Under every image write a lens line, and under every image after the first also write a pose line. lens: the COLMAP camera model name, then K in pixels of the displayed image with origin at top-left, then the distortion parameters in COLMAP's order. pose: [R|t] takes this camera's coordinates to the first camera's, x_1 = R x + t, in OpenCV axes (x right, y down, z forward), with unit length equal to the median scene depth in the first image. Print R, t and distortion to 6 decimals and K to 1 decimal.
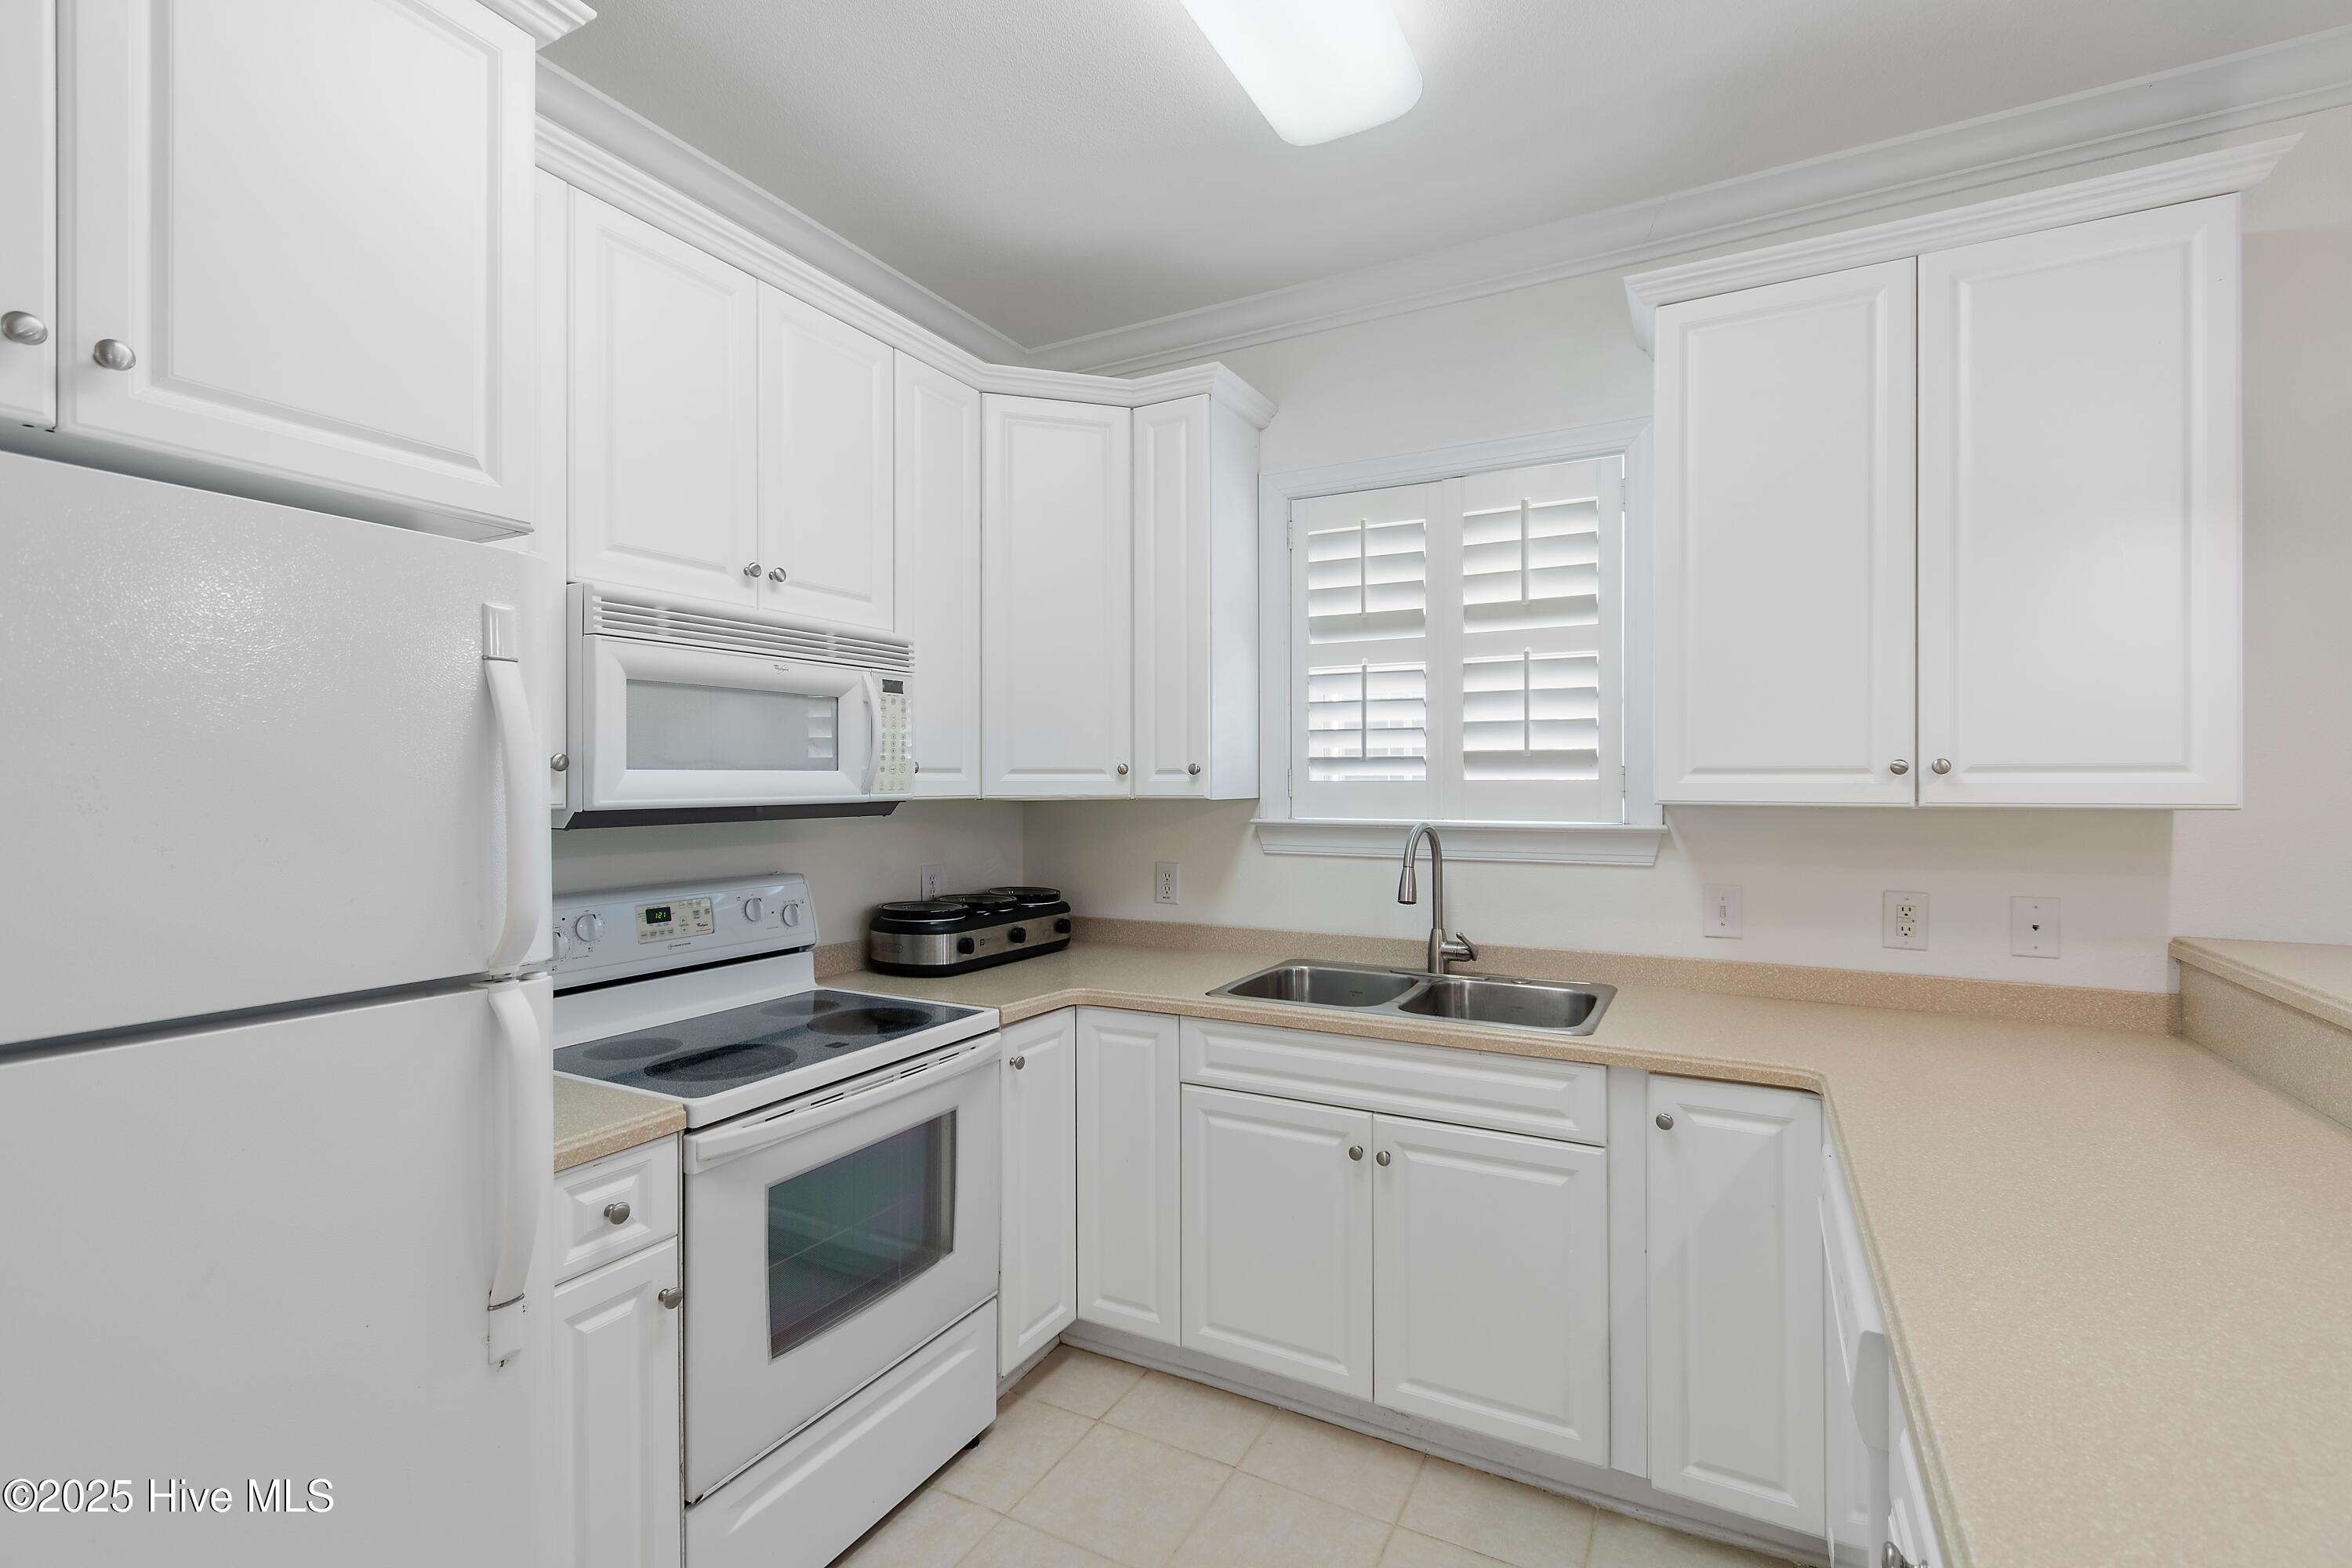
lens RADIAL K [[1031.0, 0, 1178.0], [0, 1031.0, 778.9], [0, 0, 1]] dist [-0.000232, -0.000257]
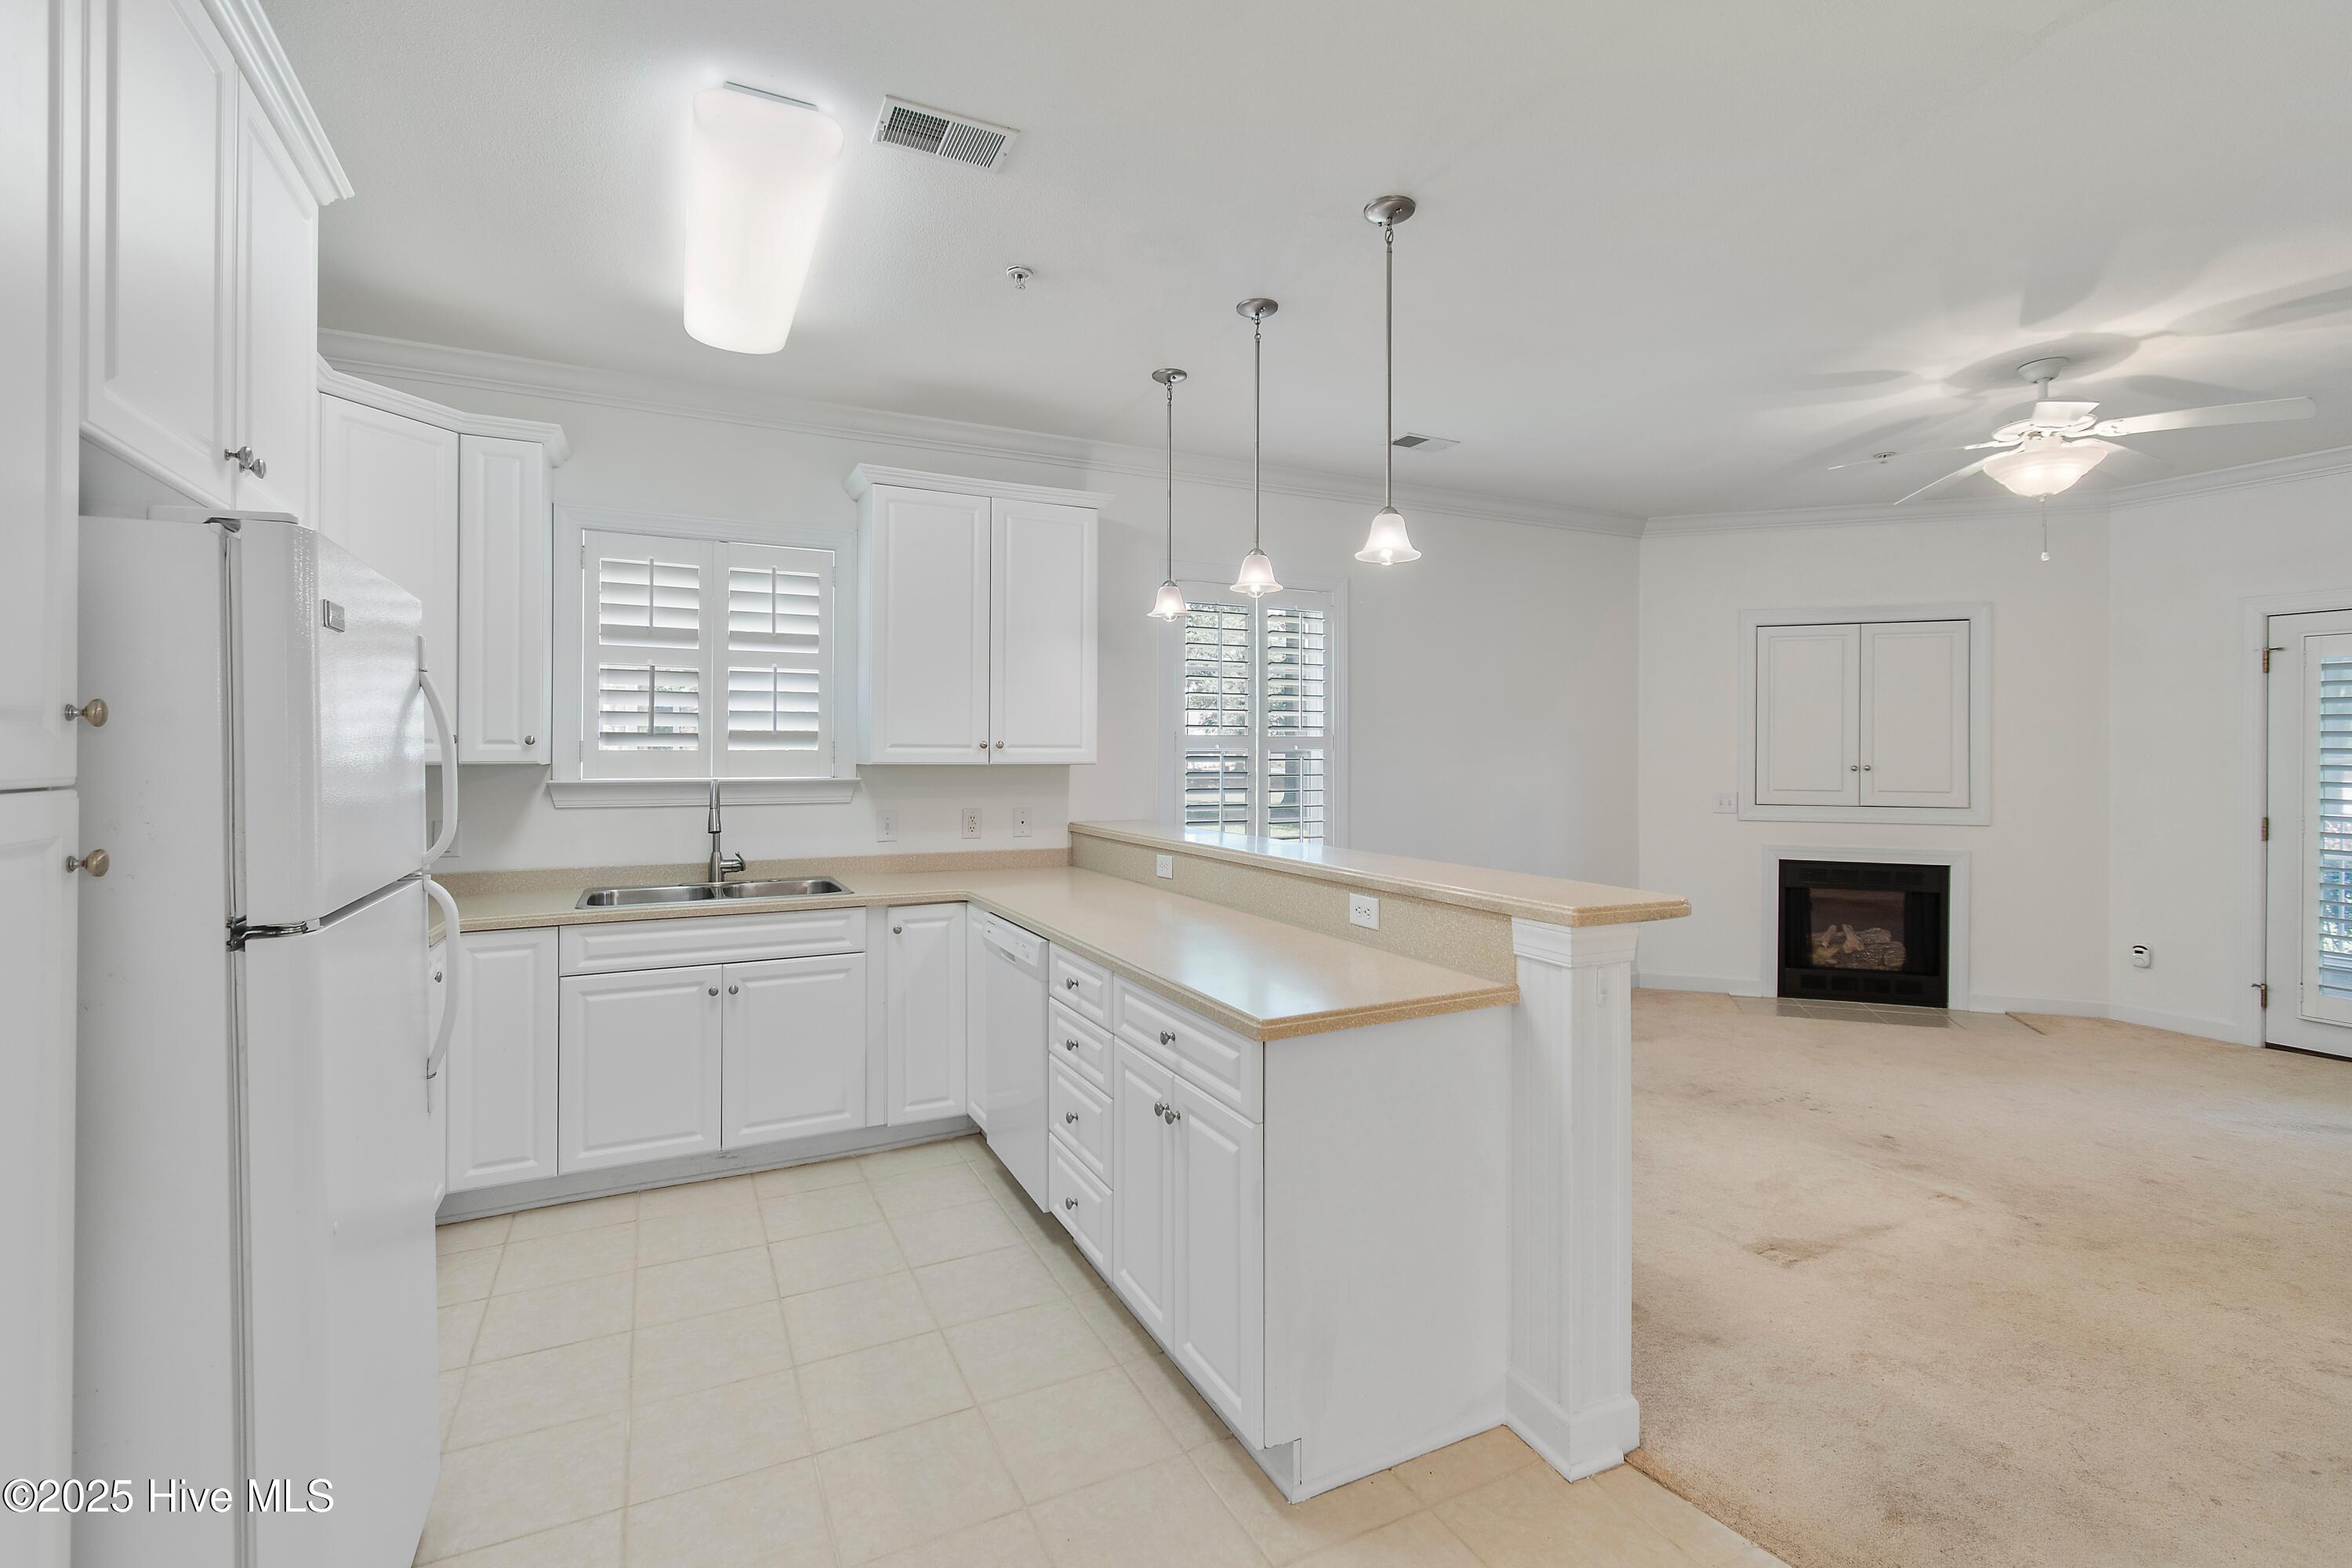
lens RADIAL K [[1047.8, 0, 1181.3], [0, 1047.8, 747.5], [0, 0, 1]] dist [0.000740, -0.000258]
pose [[0.575079, 0.007260, 0.818066, -0.649376], [-0.006042, 0.999971, -0.004628, 0.000724], [-0.818076, -0.002281, 0.575106, -0.434011]]
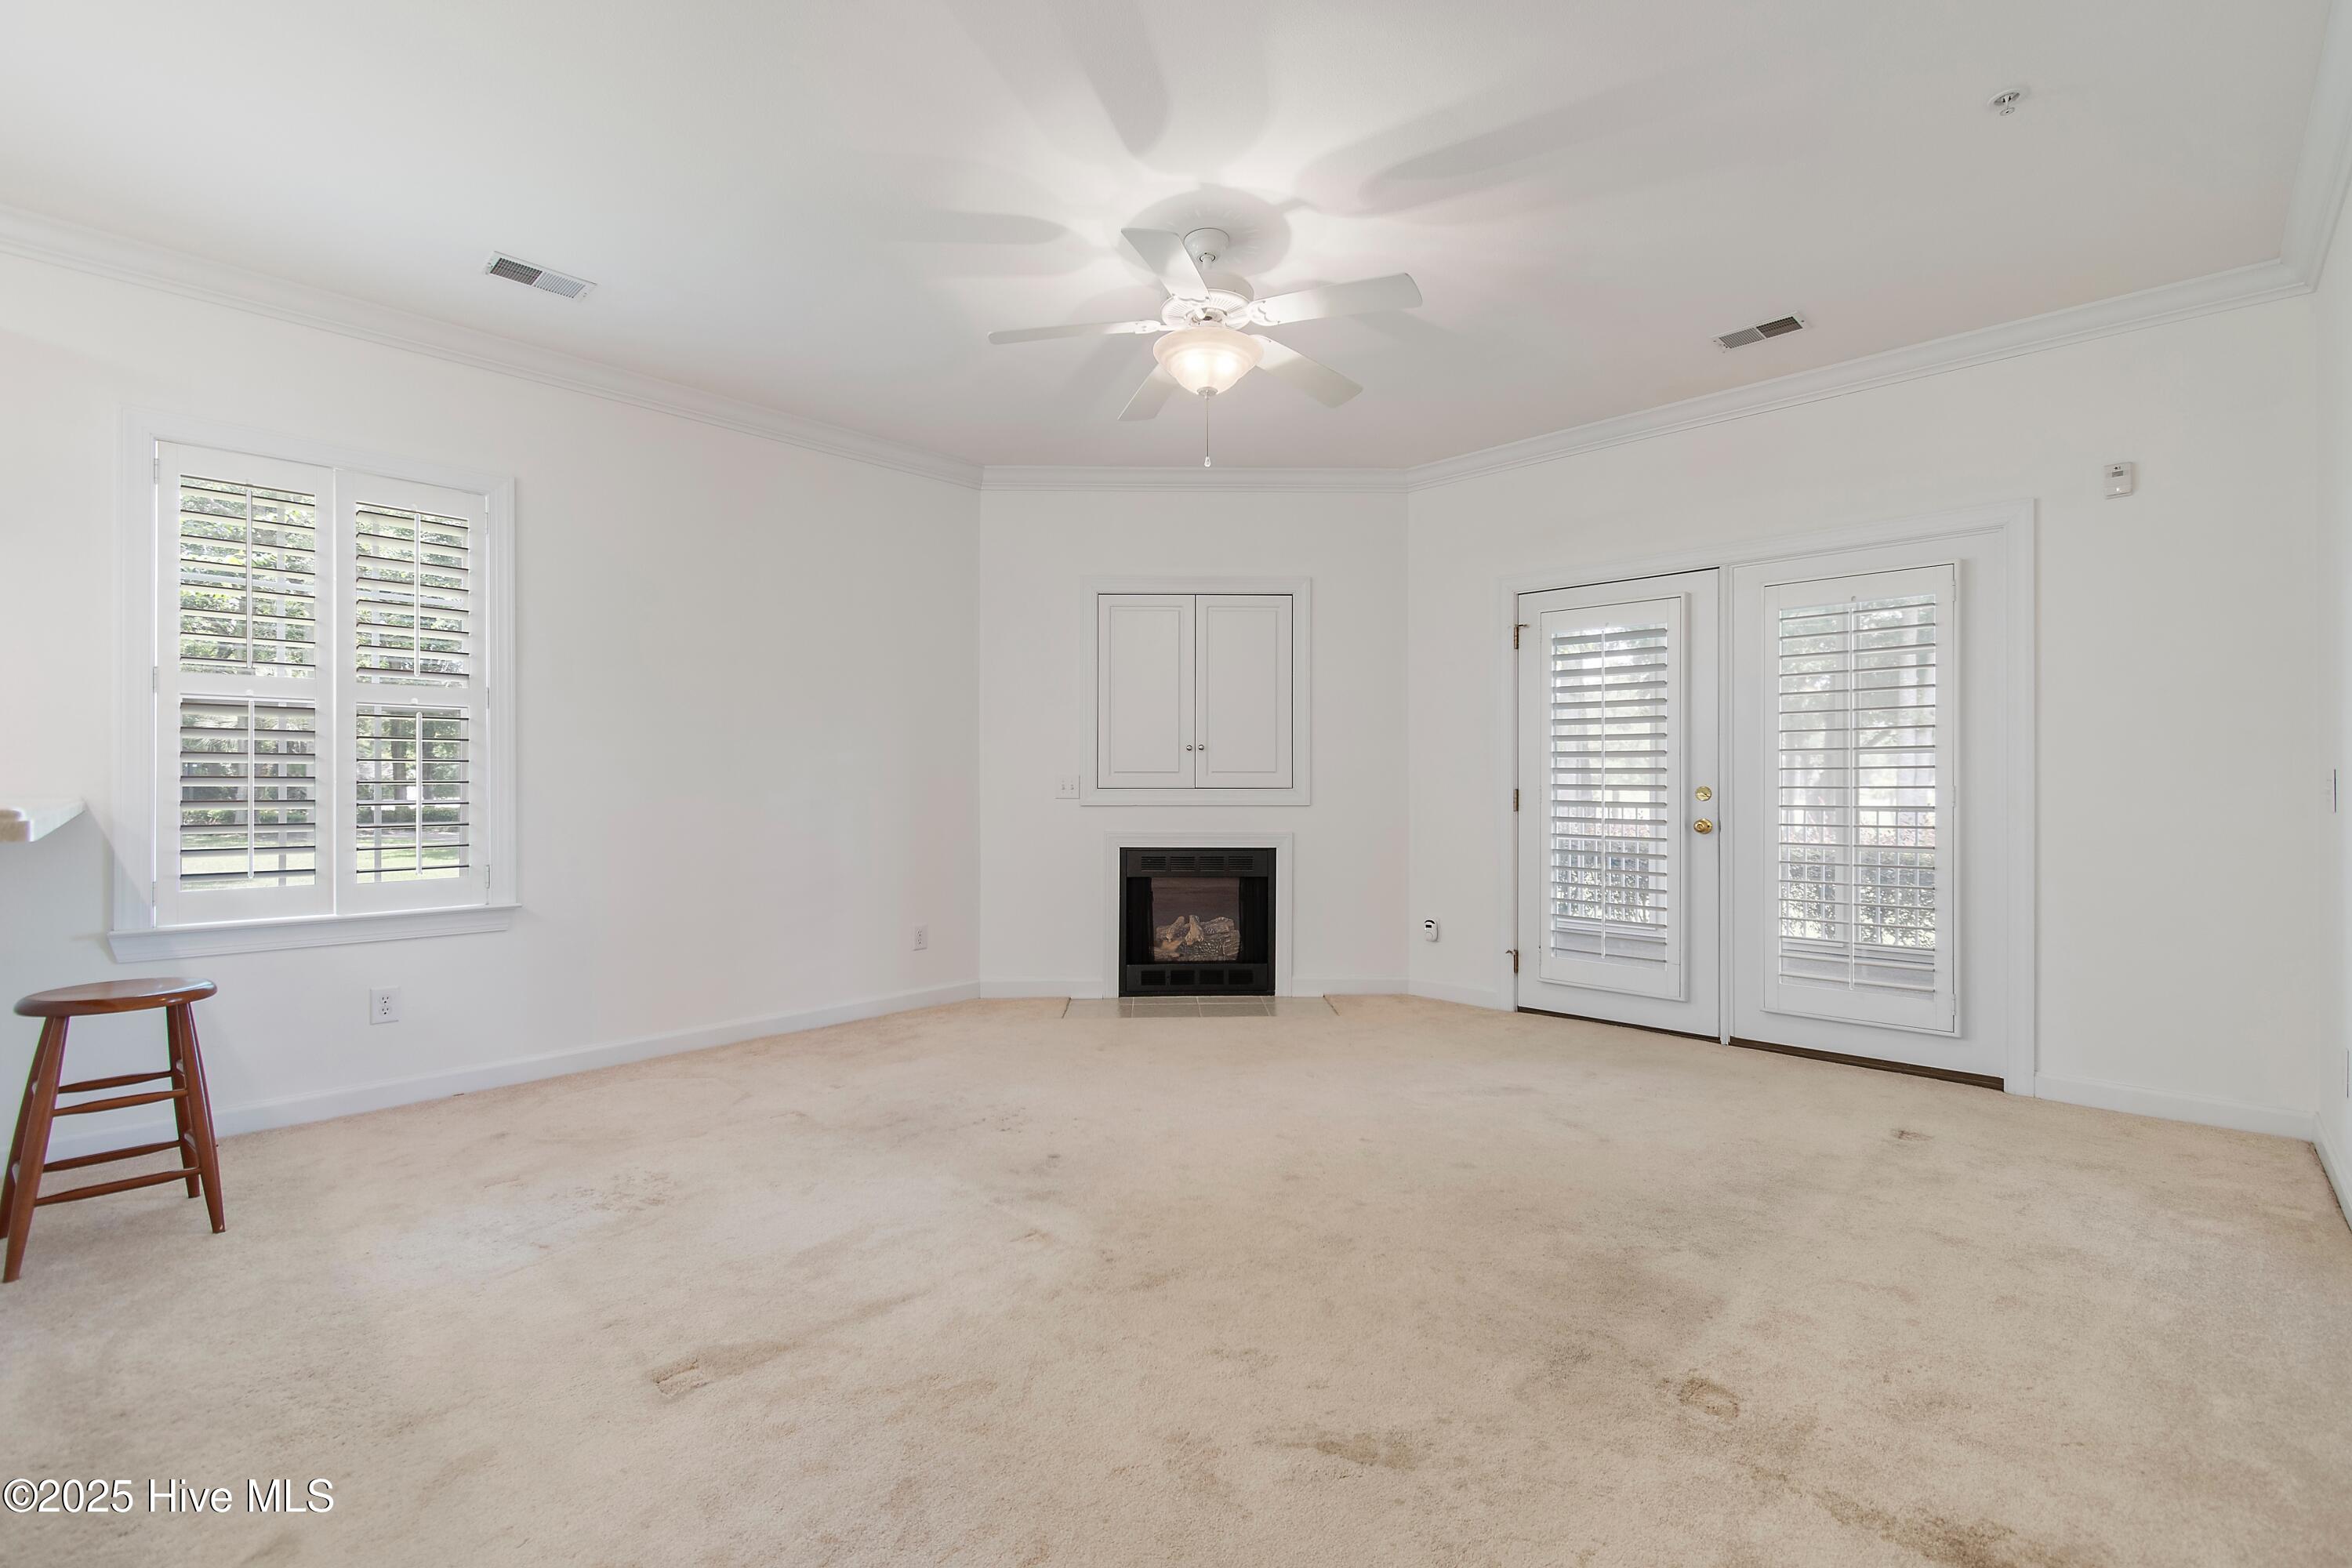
lens RADIAL K [[1031.0, 0, 1178.0], [0, 1031.0, 778.9], [0, 0, 1]] dist [-0.000232, -0.000257]
pose [[0.265201, 0.008932, 0.964152, 0.076145], [-0.000442, 0.999958, -0.009142, 0.118932], [-0.964193, 0.001998, 0.265194, -0.894182]]
